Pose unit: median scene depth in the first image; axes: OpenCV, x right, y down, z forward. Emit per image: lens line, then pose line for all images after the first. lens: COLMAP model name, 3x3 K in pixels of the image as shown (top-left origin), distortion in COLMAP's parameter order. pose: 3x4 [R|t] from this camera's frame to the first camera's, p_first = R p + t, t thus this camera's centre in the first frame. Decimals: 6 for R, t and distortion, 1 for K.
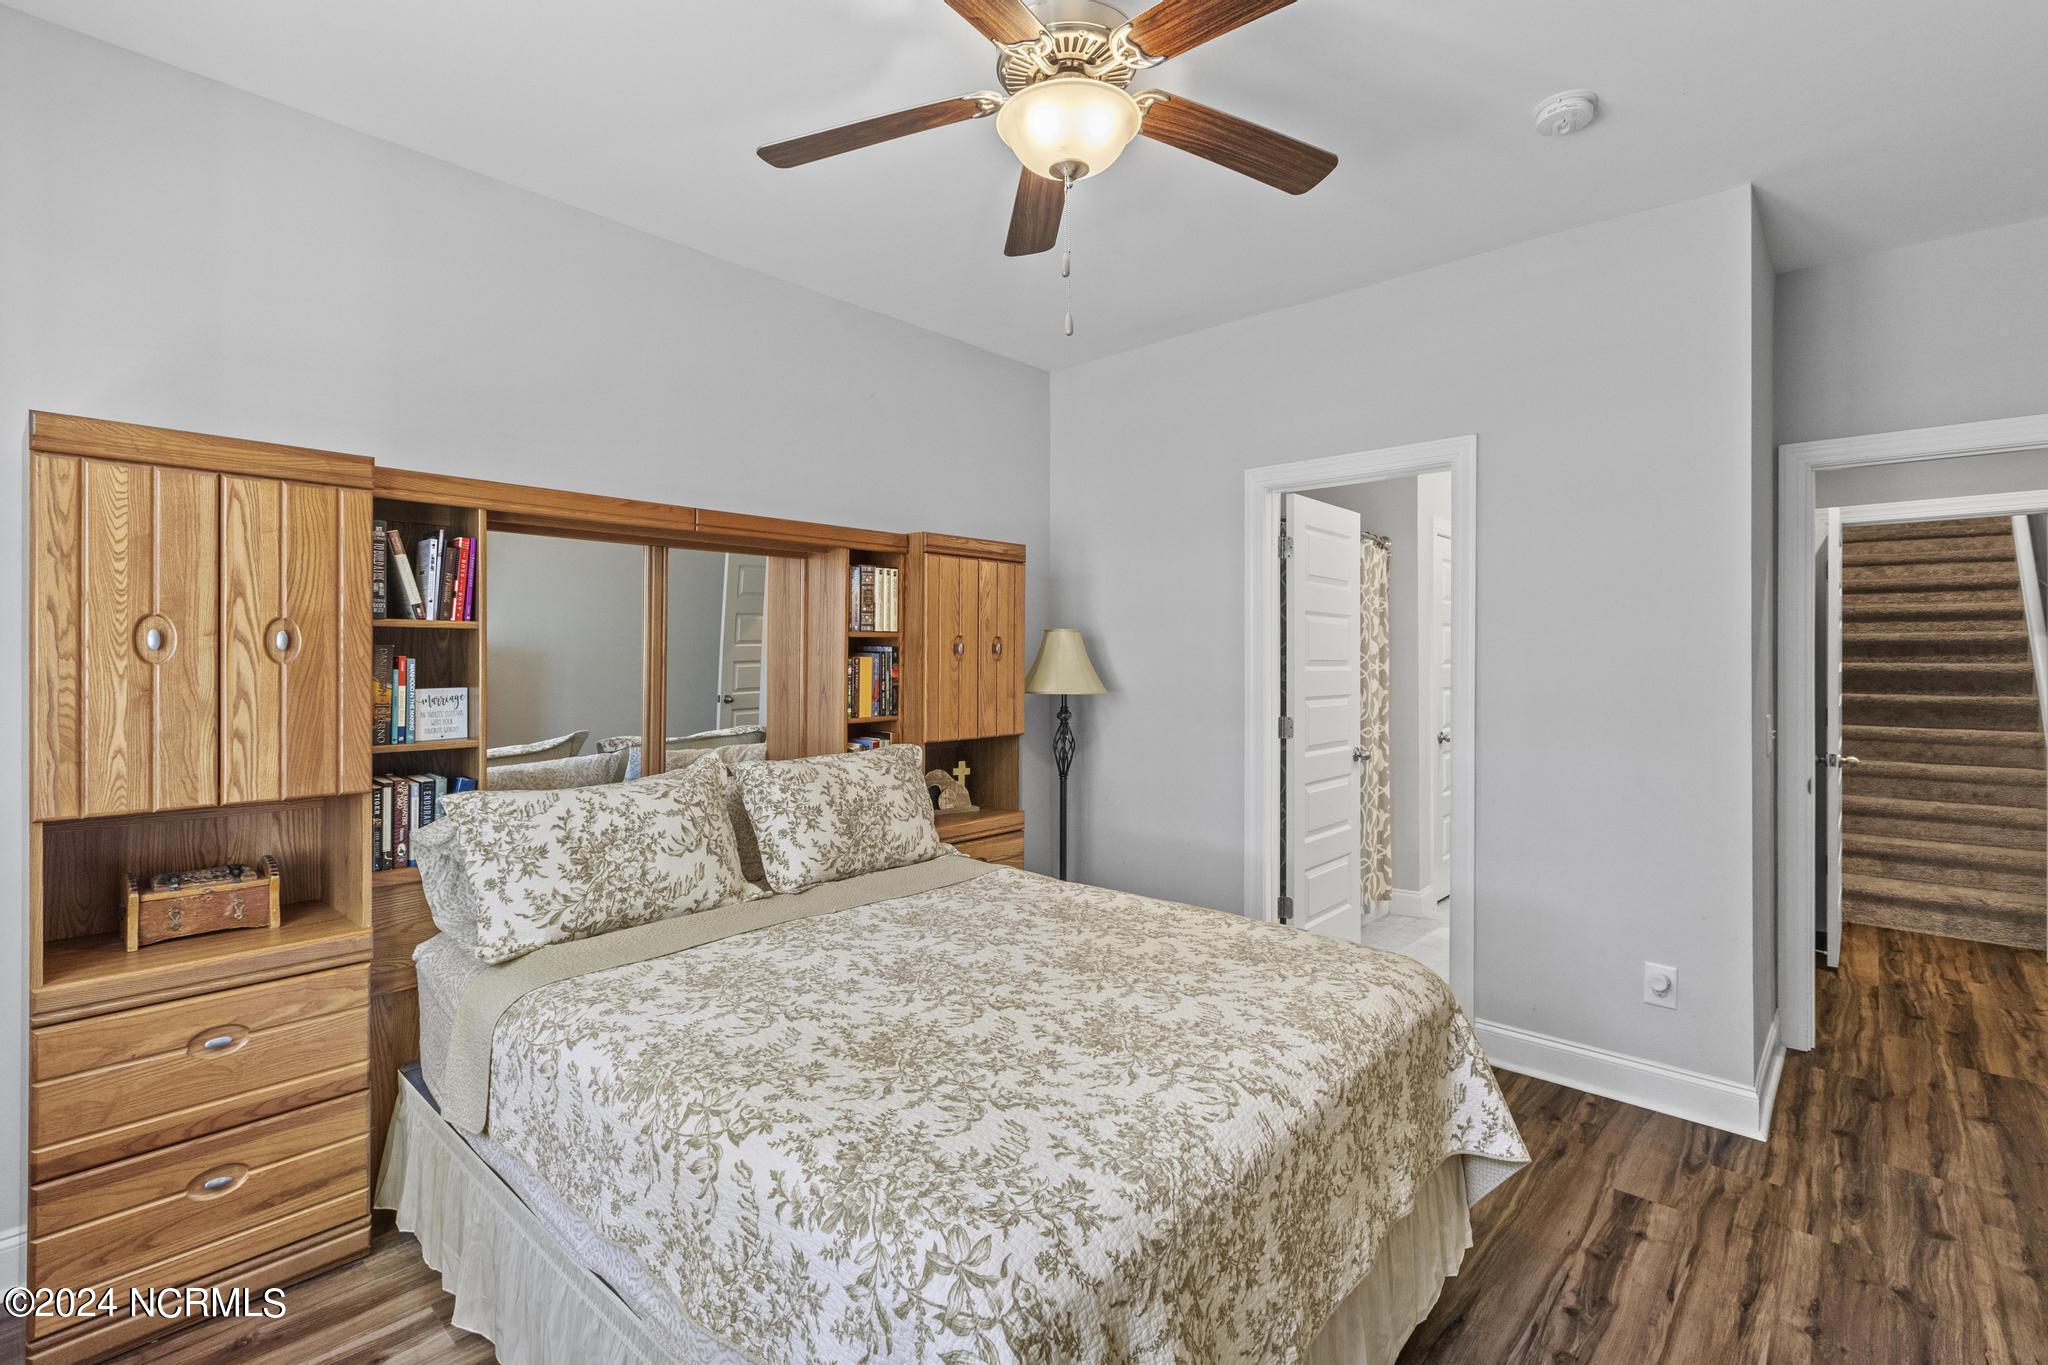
lens RADIAL K [[927.9, 0, 1030.8], [0, 927.9, 674.3], [0, 0, 1]] dist [0.001108, 0.000360]
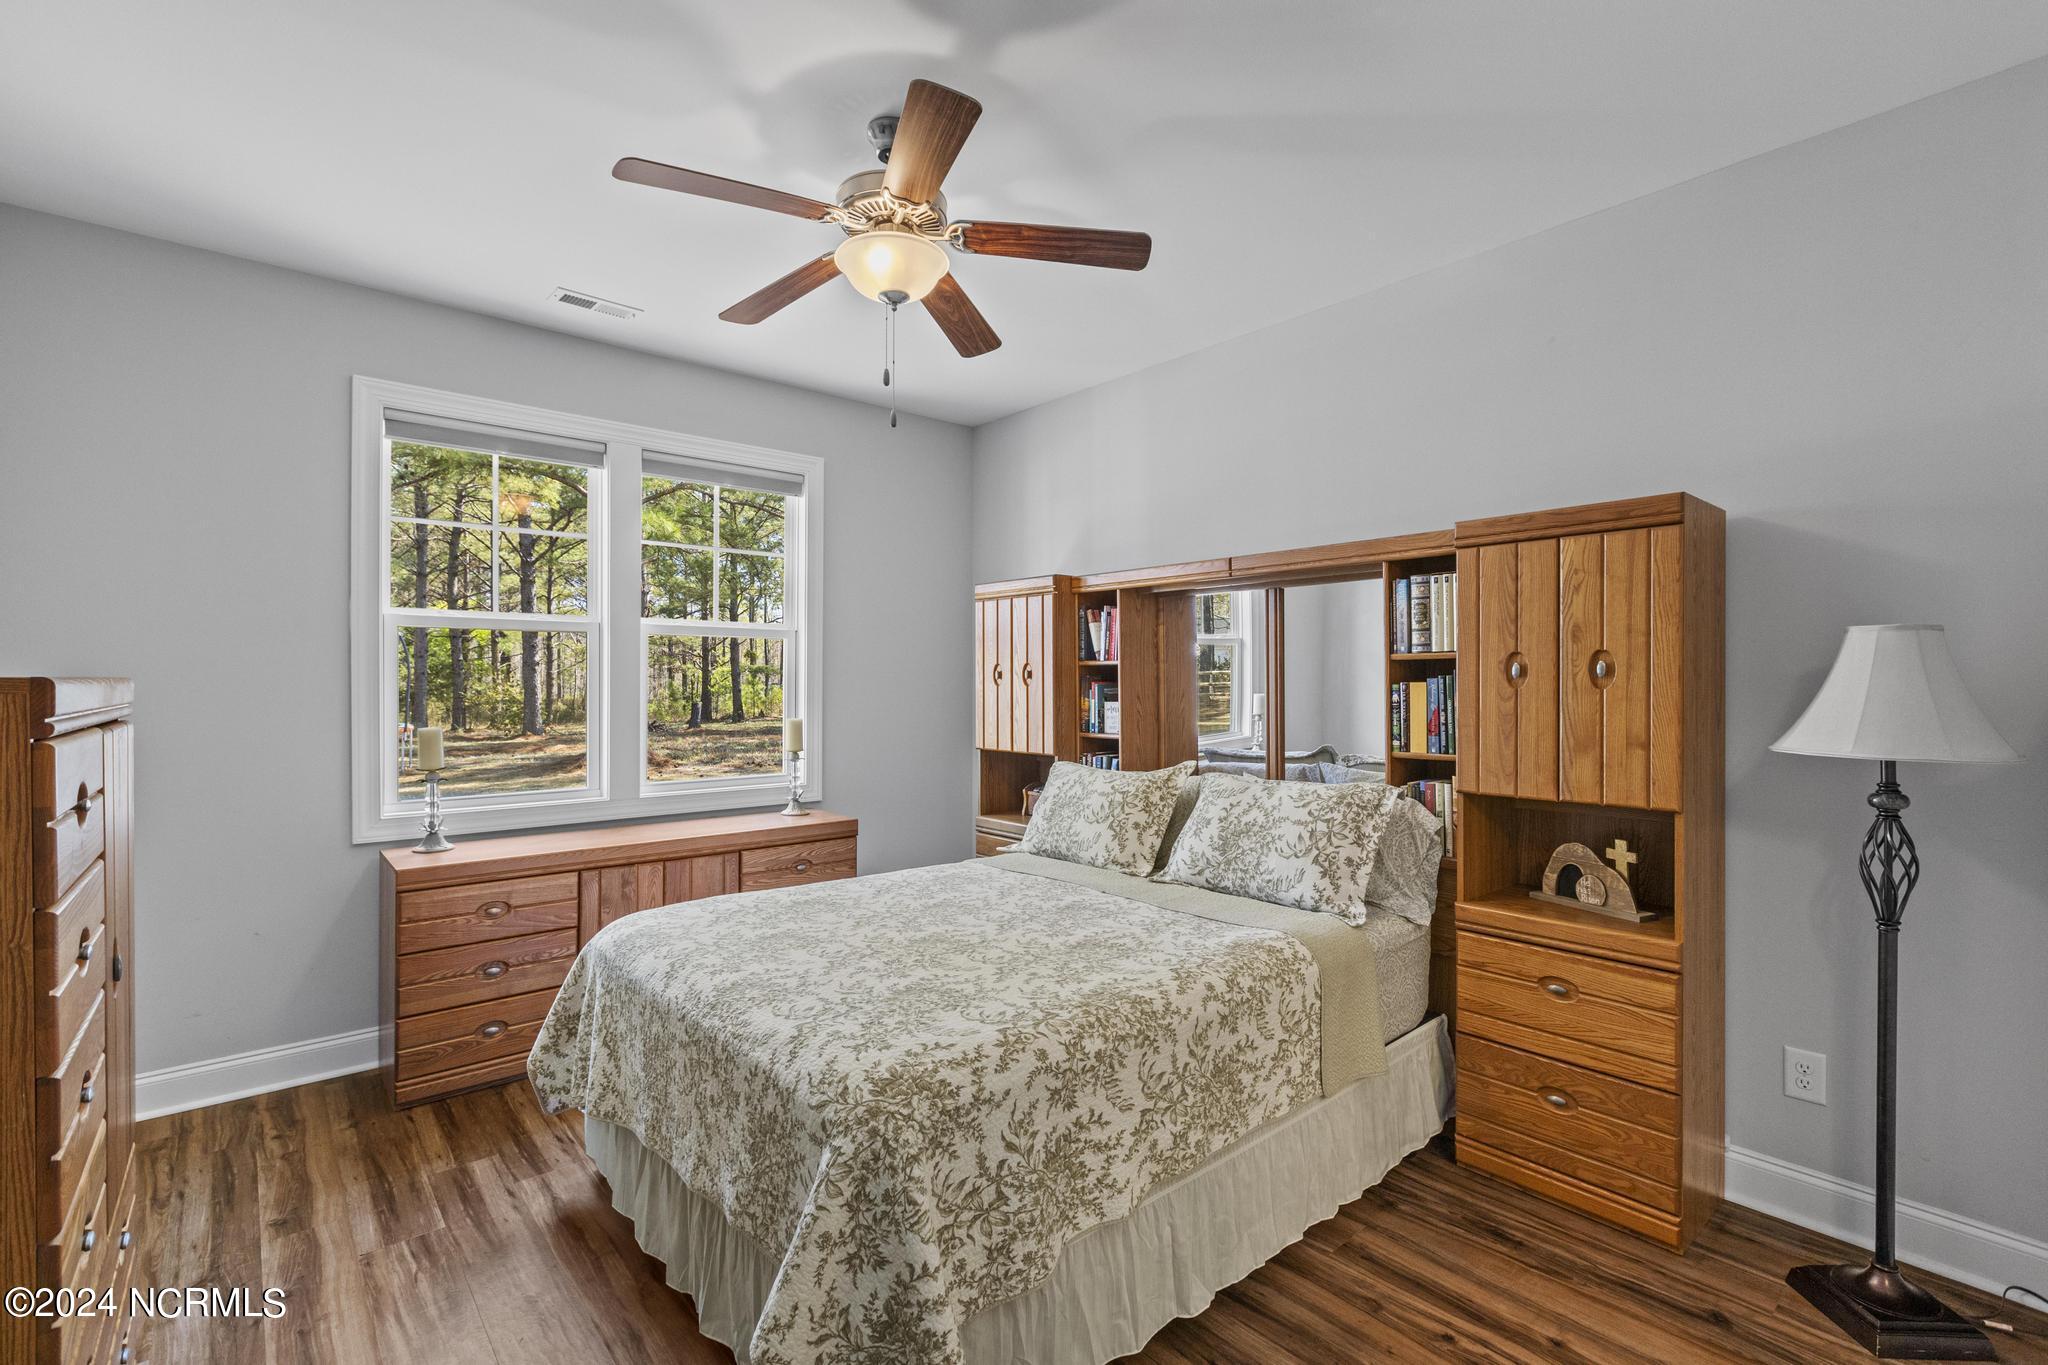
lens RADIAL K [[927.9, 0, 1030.8], [0, 927.9, 674.3], [0, 0, 1]] dist [0.001108, 0.000360]
pose [[-0.106950, -0.009929, -0.994215, 0.720345], [-0.023409, 0.999698, -0.007465, -0.011458], [0.993989, 0.022475, -0.107150, 0.740031]]
